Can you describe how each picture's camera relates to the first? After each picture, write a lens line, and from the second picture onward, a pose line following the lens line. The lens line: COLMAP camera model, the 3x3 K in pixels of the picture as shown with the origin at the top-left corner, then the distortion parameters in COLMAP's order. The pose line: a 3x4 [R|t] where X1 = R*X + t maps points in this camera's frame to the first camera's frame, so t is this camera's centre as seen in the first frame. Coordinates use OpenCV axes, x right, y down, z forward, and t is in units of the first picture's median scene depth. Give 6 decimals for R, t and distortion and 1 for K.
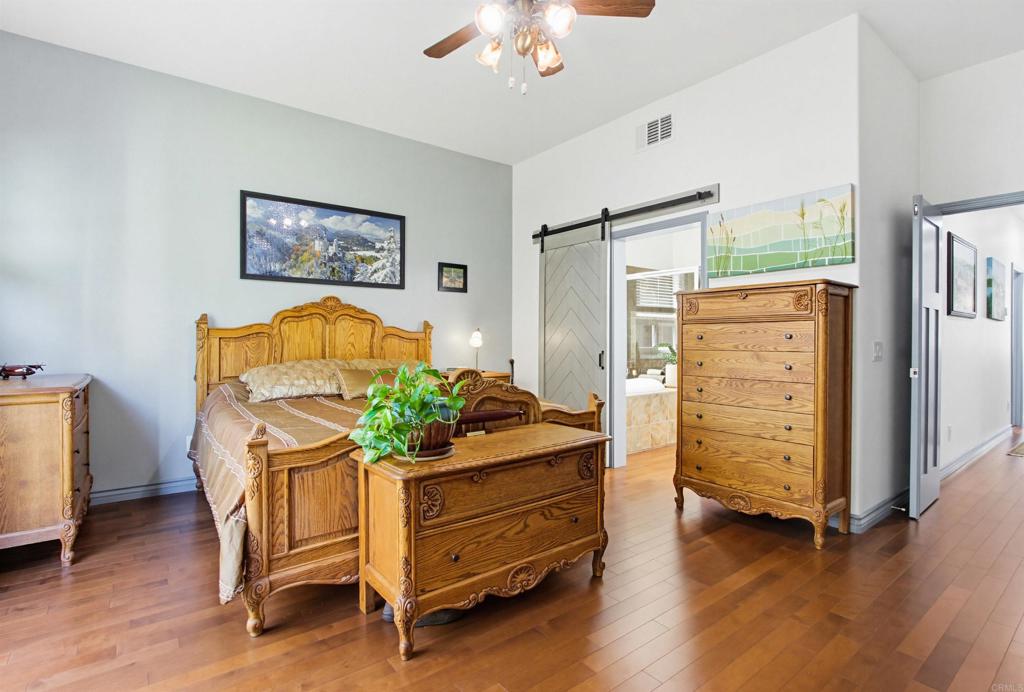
lens RADIAL K [[503.7, 0, 503.3], [0, 503.7, 343.2], [0, 0, 1]] dist [-0.019791, -0.000619]
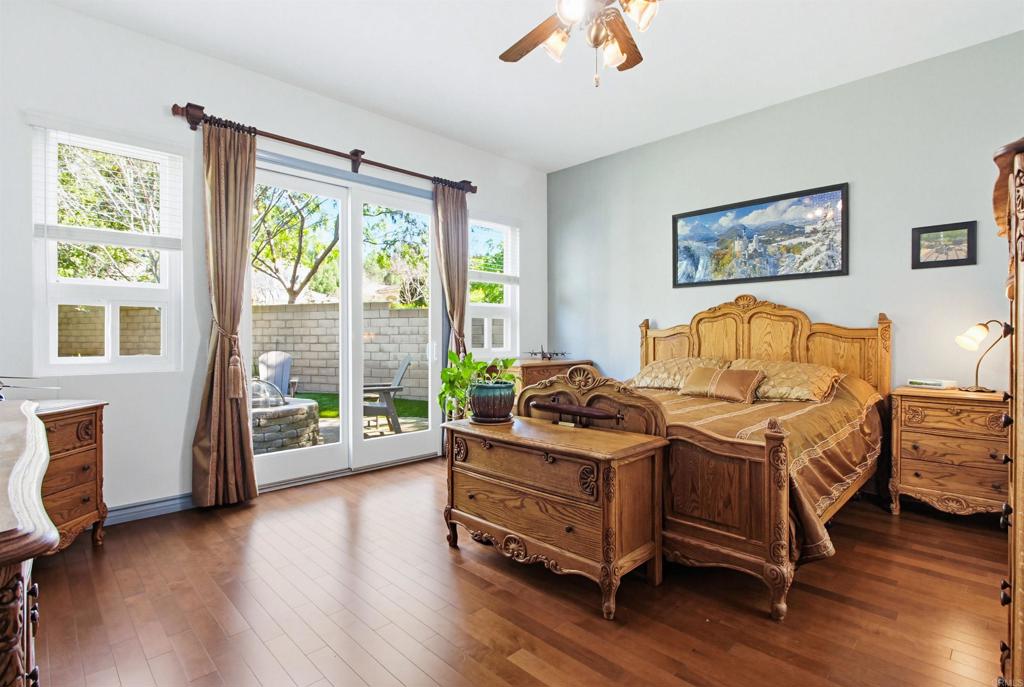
lens RADIAL K [[501.0, 0, 503.5], [0, 501.0, 342.1], [0, 0, 1]] dist [-0.010861, -0.001298]
pose [[0.117532, 0.006863, -0.993045, 0.564953], [-0.006101, 0.999962, 0.006189, -0.003853], [0.993050, 0.005331, 0.117569, 0.405902]]
